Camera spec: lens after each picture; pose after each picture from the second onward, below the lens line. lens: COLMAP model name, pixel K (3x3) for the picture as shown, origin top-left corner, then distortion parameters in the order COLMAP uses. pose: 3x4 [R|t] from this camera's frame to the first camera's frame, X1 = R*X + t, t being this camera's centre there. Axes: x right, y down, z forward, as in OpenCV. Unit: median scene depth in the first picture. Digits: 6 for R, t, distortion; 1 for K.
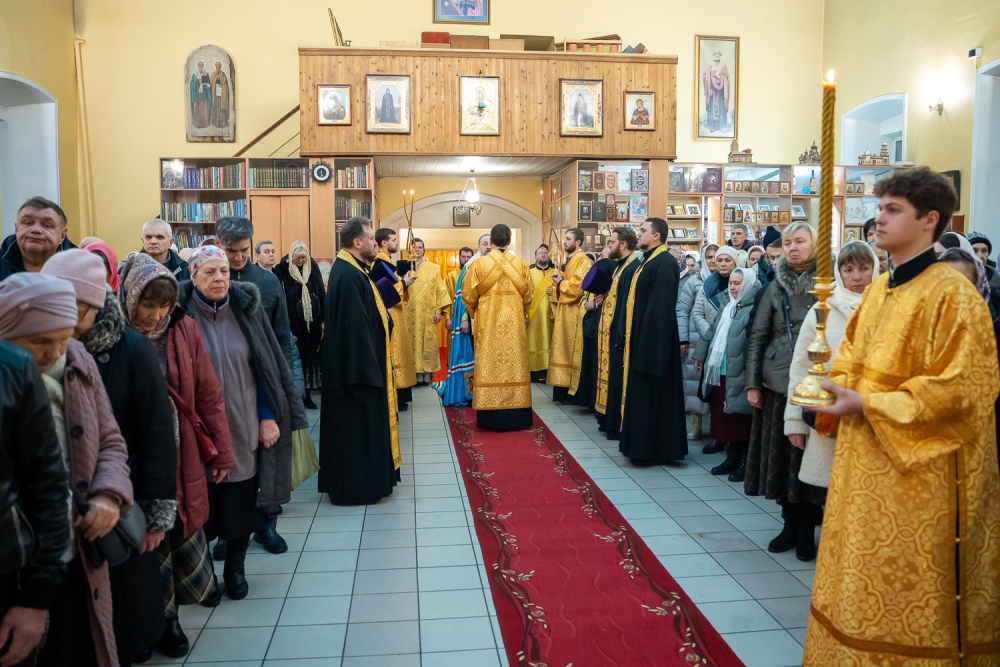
lens RADIAL K [[814.1, 0, 500.0], [0, 814.1, 333.5], [0, 0, 1]] dist [-0.087139, 0.043397]
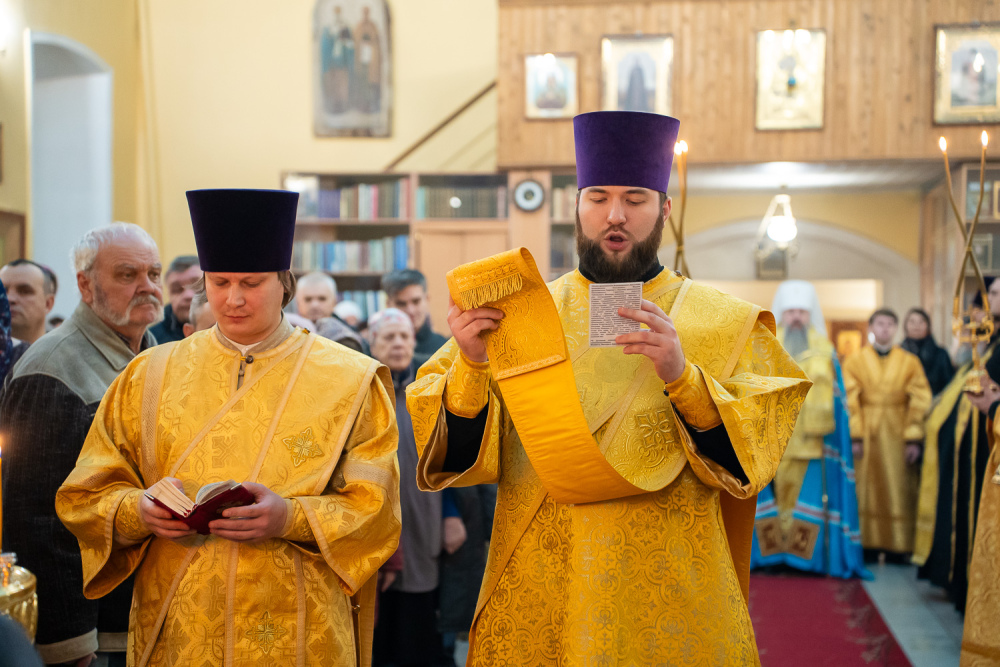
lens RADIAL K [[1758.7, 0, 500.0], [0, 1758.7, 333.5], [0, 0, 1]] dist [0.379929, 0.023055]
pose [[0.971676, 0.006157, -0.236238, 0.081039], [-0.029040, 0.995195, -0.093506, 0.036240], [0.234527, 0.097718, 0.967186, -0.317296]]
